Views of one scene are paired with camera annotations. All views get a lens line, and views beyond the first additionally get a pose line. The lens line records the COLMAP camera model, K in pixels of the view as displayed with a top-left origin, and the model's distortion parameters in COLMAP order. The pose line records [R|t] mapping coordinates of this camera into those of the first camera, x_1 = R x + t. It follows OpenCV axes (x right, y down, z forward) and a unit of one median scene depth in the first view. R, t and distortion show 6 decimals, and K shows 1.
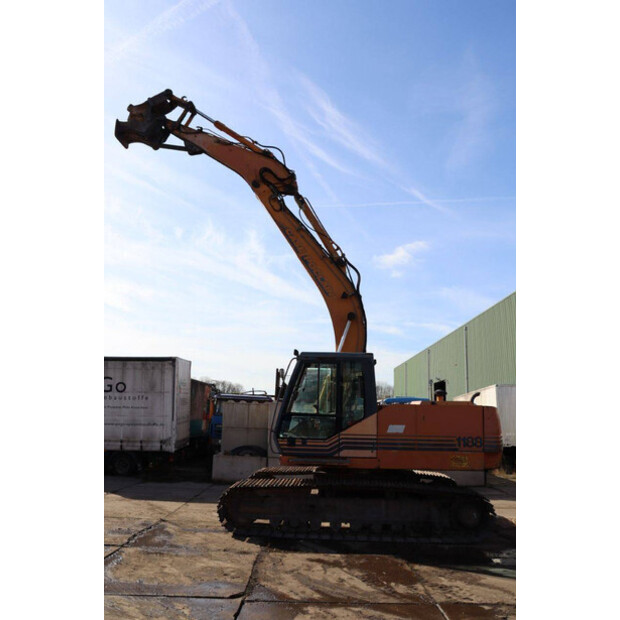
lens RADIAL K [[510.7, 0, 307.1], [0, 510.7, 306.0], [0, 0, 1]] dist [-0.177192, 0.161675]
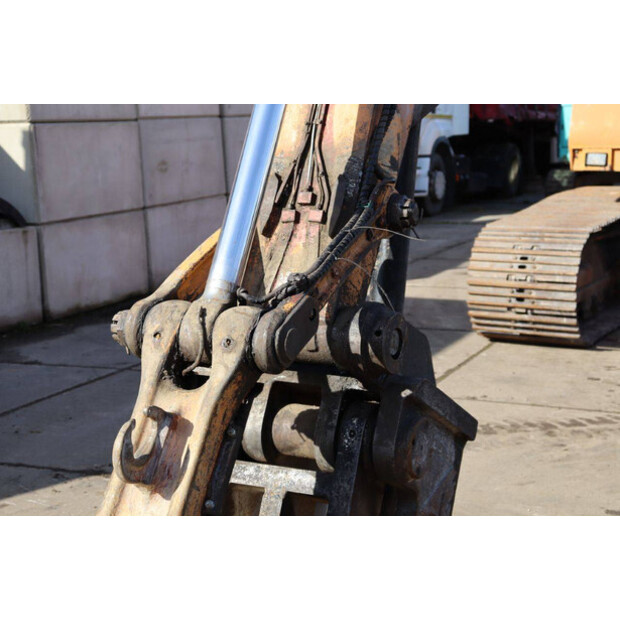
lens RADIAL K [[1206.8, 0, 308.7], [0, 1206.8, 319.5], [0, 0, 1]] dist [0.281358, 0.177115]
pose [[0.407341, -0.190795, 0.893124, -1.073127], [-0.167593, 0.945711, 0.278466, 0.238852], [-0.897767, -0.263112, 0.353251, 1.061906]]
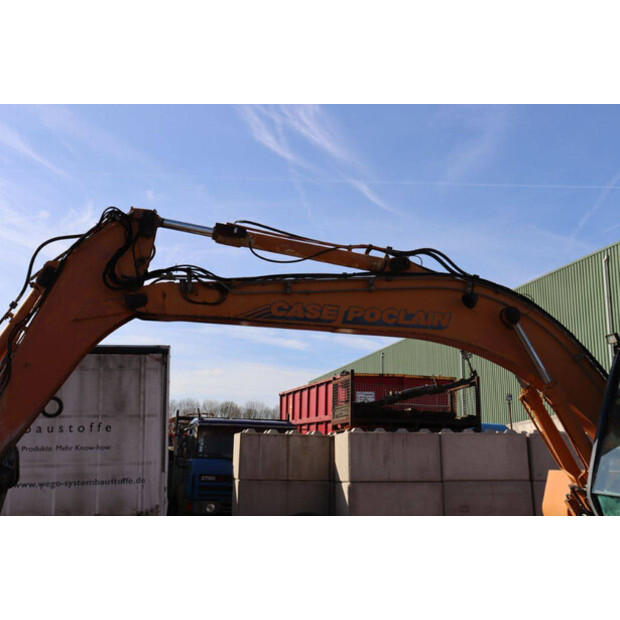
lens RADIAL K [[753.0, 0, 307.0], [0, 753.0, 309.6], [0, 0, 1]] dist [-0.038814, 0.261266]
pose [[0.972050, 0.025819, 0.233350, -0.543387], [-0.031829, 0.999251, 0.022027, 0.077522], [-0.232606, -0.028838, 0.972143, 0.408550]]
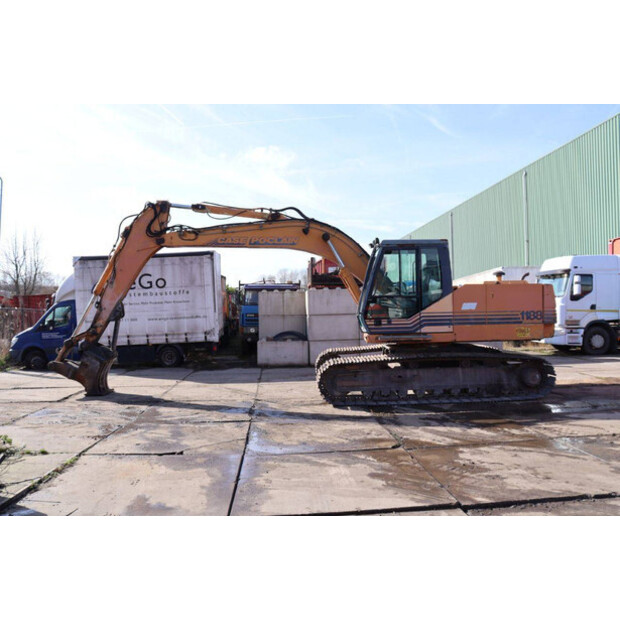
lens RADIAL K [[510.7, 0, 307.1], [0, 510.7, 306.0], [0, 0, 1]] dist [-0.177192, 0.161675]
pose [[0.996749, -0.046227, 0.065988, -0.258293], [0.030868, 0.975637, 0.217211, -0.011615], [-0.074421, -0.214468, 0.973892, -0.068361]]
